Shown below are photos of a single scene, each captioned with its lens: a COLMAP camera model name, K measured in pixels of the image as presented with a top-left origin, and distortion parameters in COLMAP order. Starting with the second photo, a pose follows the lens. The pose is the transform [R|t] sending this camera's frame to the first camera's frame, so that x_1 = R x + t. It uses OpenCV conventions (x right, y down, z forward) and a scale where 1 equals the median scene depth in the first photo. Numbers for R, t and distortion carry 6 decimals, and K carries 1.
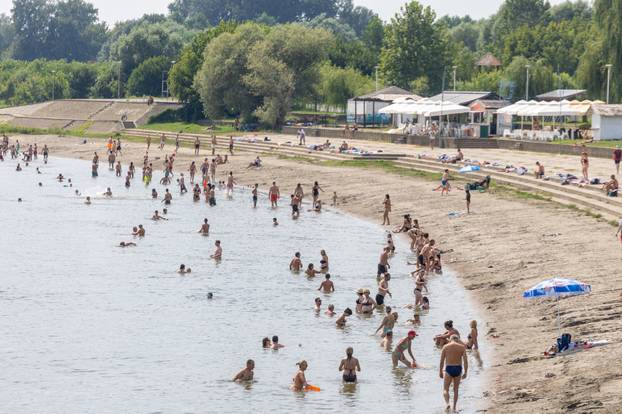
lens RADIAL K [[904.0, 0, 312.0], [0, 904.0, 209.6], [0, 0, 1]] dist [0.017617, 0.000000]
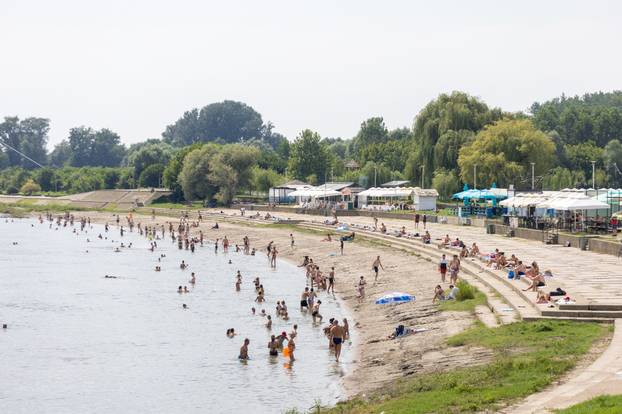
lens RADIAL K [[904.0, 0, 311.2], [0, 904.0, 207.3], [0, 0, 1]] dist [0.017617, 0.000000]
pose [[0.993894, -0.011510, 0.109735, -0.068375], [0.020592, 0.996419, -0.082001, 0.053445], [-0.108398, 0.083760, 0.990573, -0.672611]]
